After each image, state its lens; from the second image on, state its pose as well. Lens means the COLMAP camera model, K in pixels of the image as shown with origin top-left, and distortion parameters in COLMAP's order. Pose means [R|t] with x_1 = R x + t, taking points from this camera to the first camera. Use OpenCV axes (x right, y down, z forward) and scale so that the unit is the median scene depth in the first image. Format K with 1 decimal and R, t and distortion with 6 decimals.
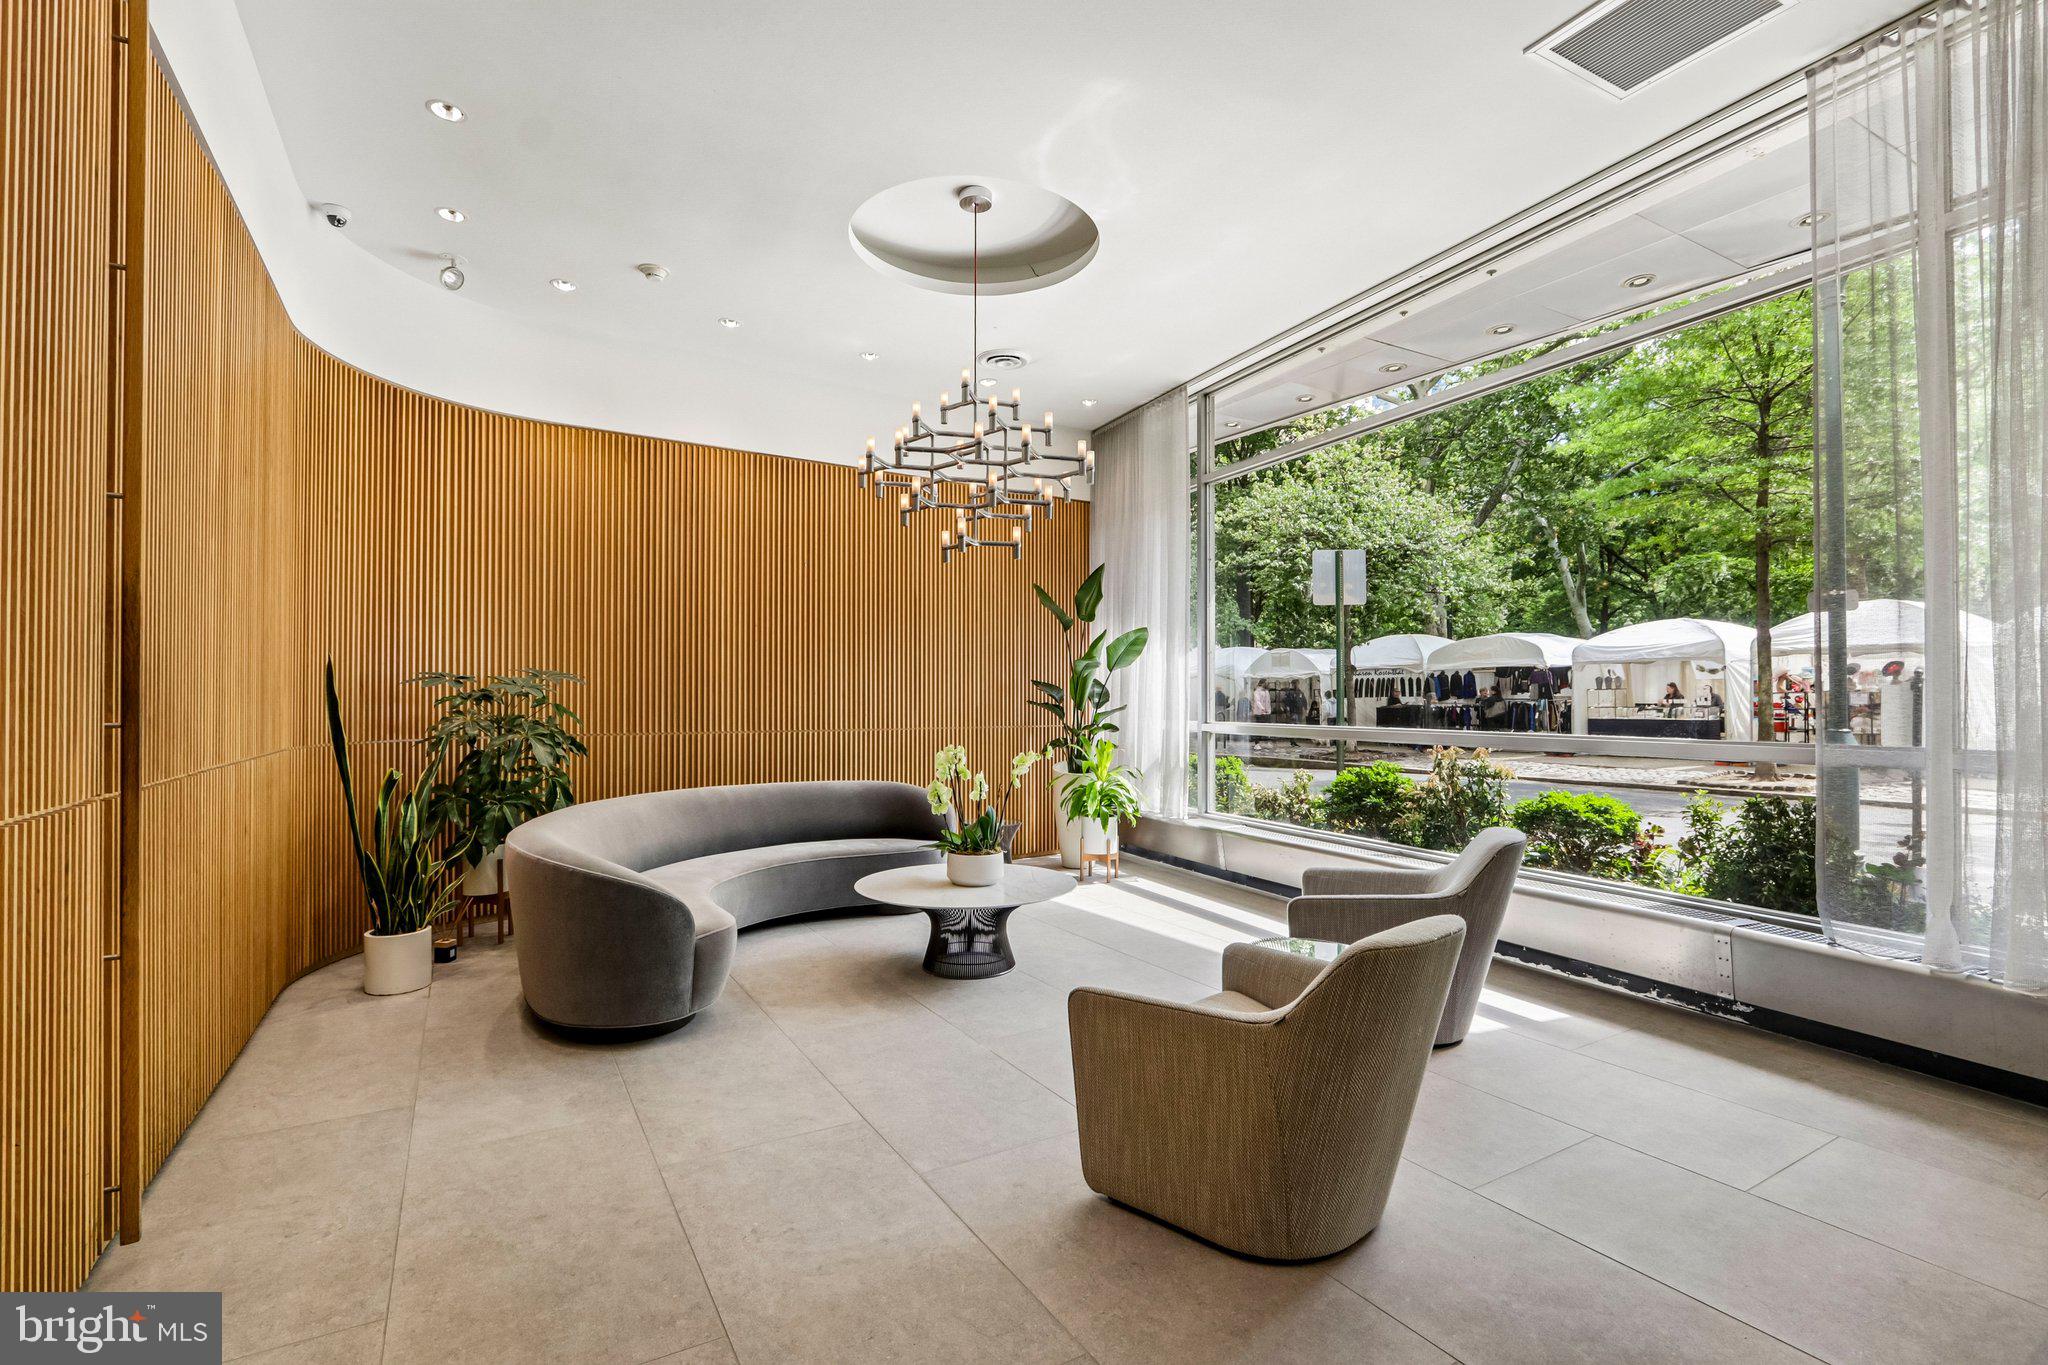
lens RADIAL K [[942.3, 0, 1024.0], [0, 942.3, 682.5], [0, 0, 1]] dist [-0.011560, 0.000239]
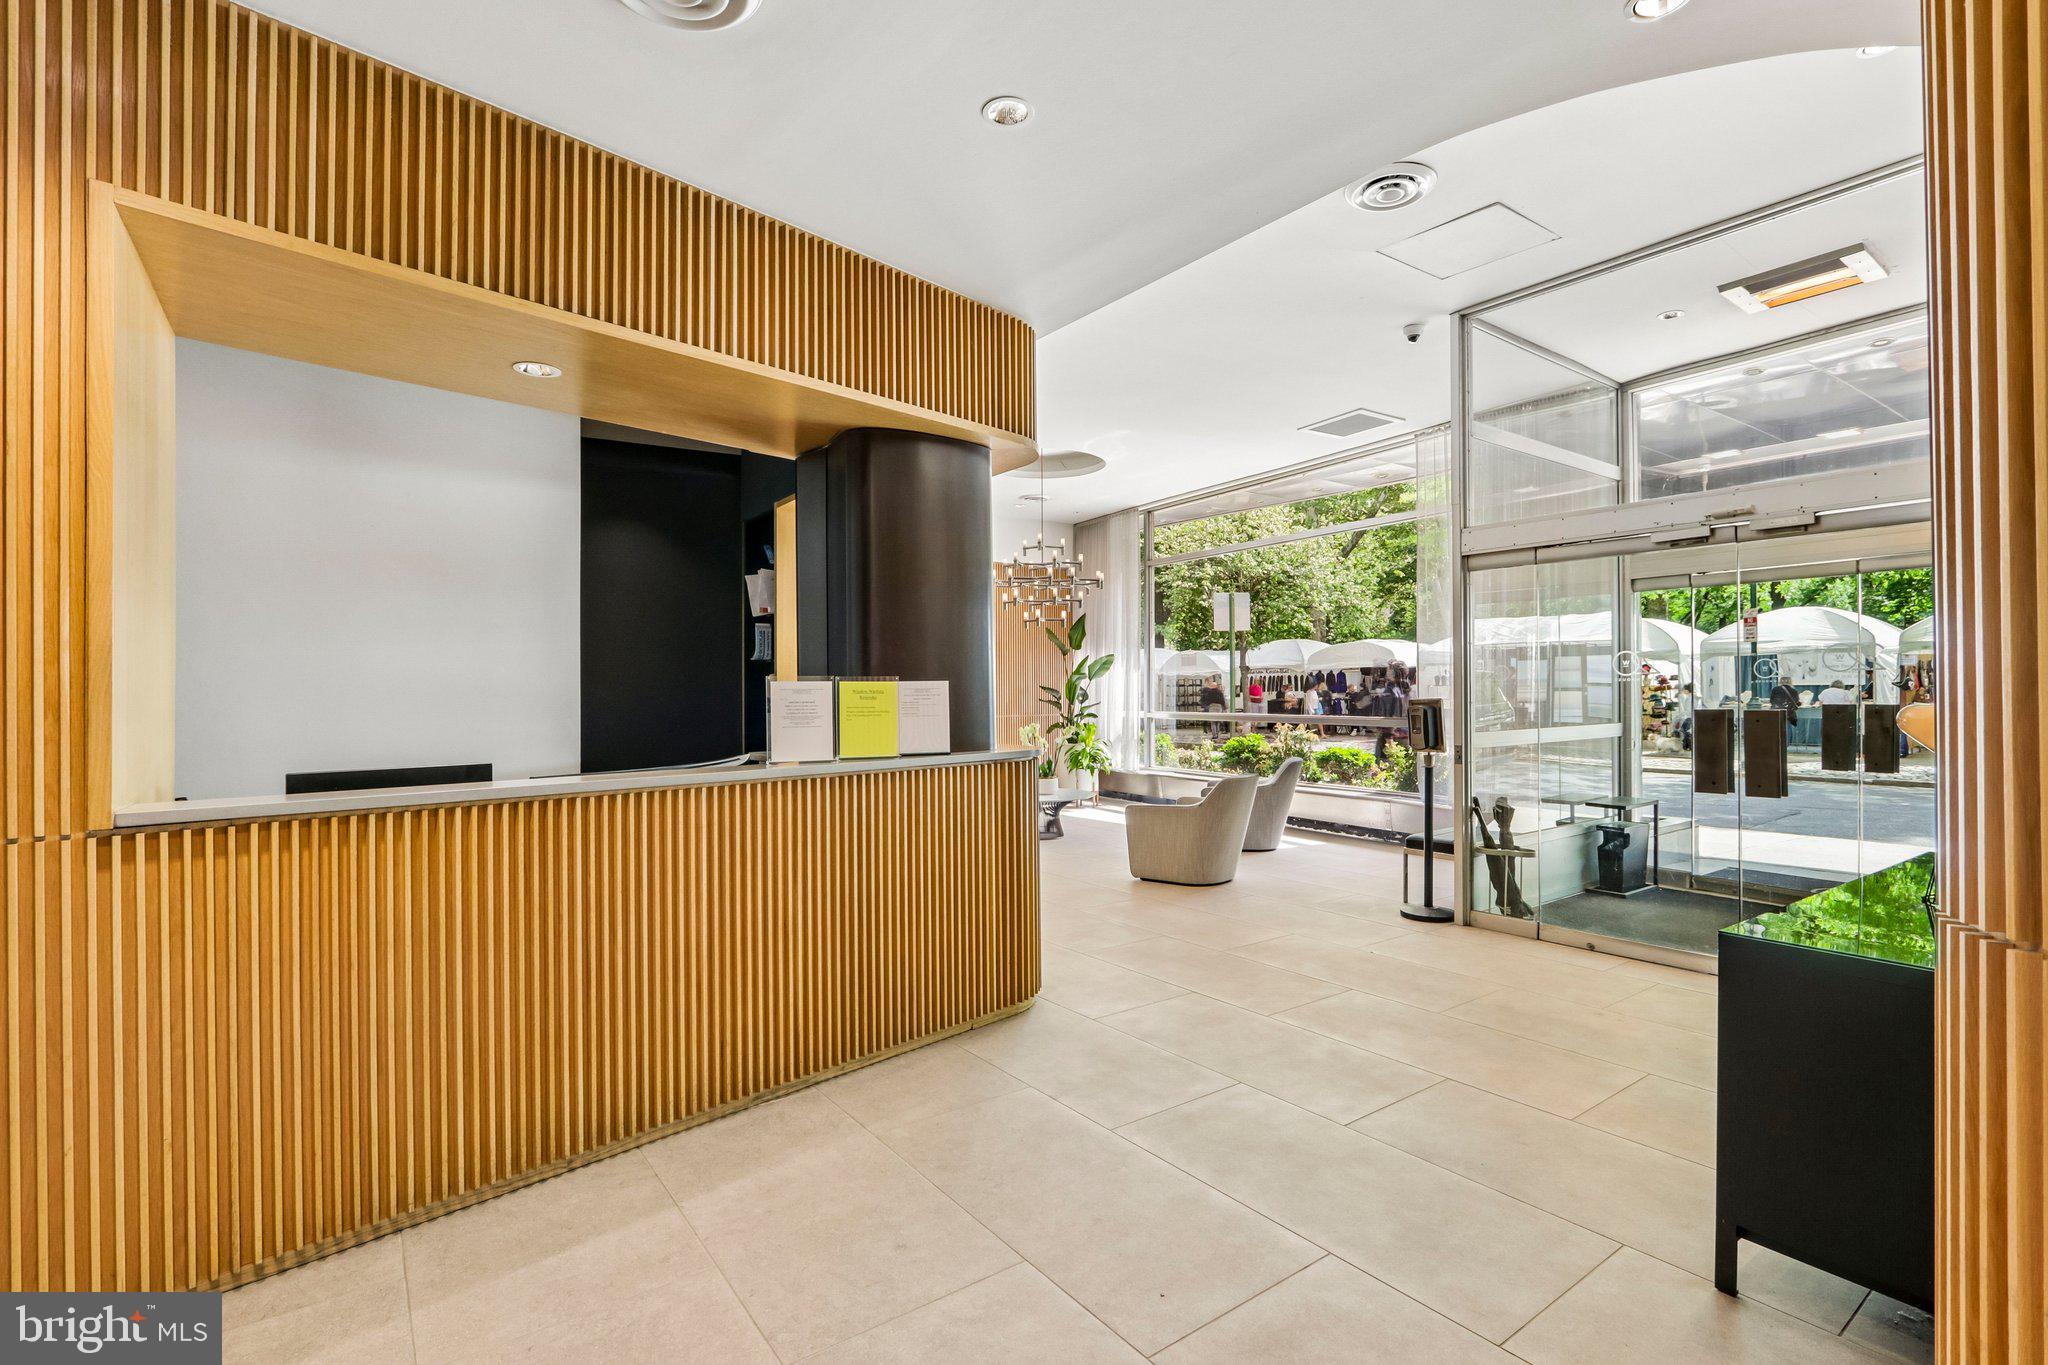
lens RADIAL K [[942.3, 0, 1024.0], [0, 942.3, 682.5], [0, 0, 1]] dist [-0.011560, 0.000239]
pose [[0.995435, -0.002643, 0.095403, -0.170130], [0.001944, 0.999971, 0.007423, -0.020642], [-0.095419, -0.007204, 0.995411, -0.575073]]
